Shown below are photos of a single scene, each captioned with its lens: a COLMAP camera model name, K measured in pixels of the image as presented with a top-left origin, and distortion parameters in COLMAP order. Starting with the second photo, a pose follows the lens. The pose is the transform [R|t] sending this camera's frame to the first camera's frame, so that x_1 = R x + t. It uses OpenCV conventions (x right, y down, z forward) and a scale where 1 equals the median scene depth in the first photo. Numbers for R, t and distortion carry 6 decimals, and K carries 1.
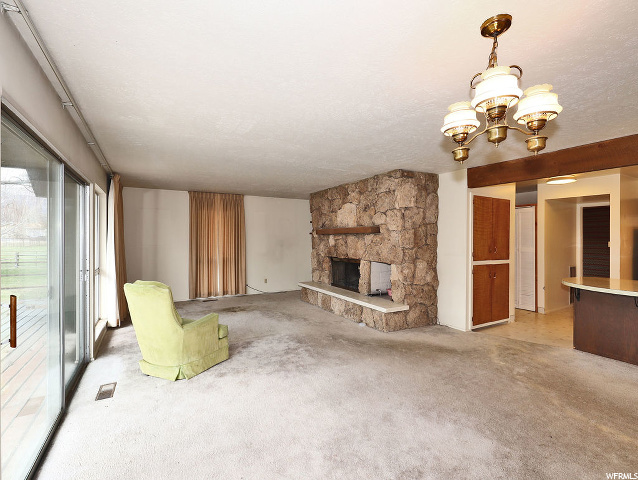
lens RADIAL K [[300.3, 0, 317.0], [0, 300.3, 241.1], [0, 0, 1]] dist [-0.003993, -0.000841]
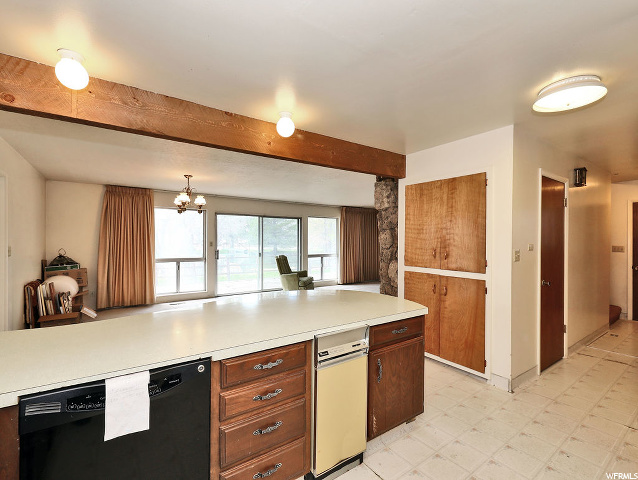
lens RADIAL K [[300.3, 0, 319.7], [0, 300.3, 238.4], [0, 0, 1]] dist [-0.003993, -0.000841]
pose [[0.090636, -0.008277, -0.995850, 1.135944], [-0.011881, 0.999885, -0.009392, 0.002305], [0.995813, 0.012683, 0.090527, 0.596337]]
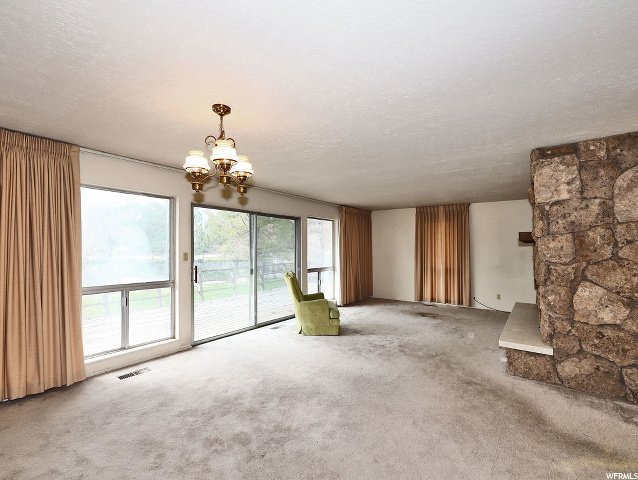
lens RADIAL K [[300.3, 0, 317.5], [0, 300.3, 248.7], [0, 0, 1]] dist [-0.003993, -0.000841]
pose [[0.416746, -0.000151, -0.909023, 0.593711], [-0.009552, 0.999944, -0.004545, 0.000601], [0.908973, 0.010577, 0.416722, 0.214572]]
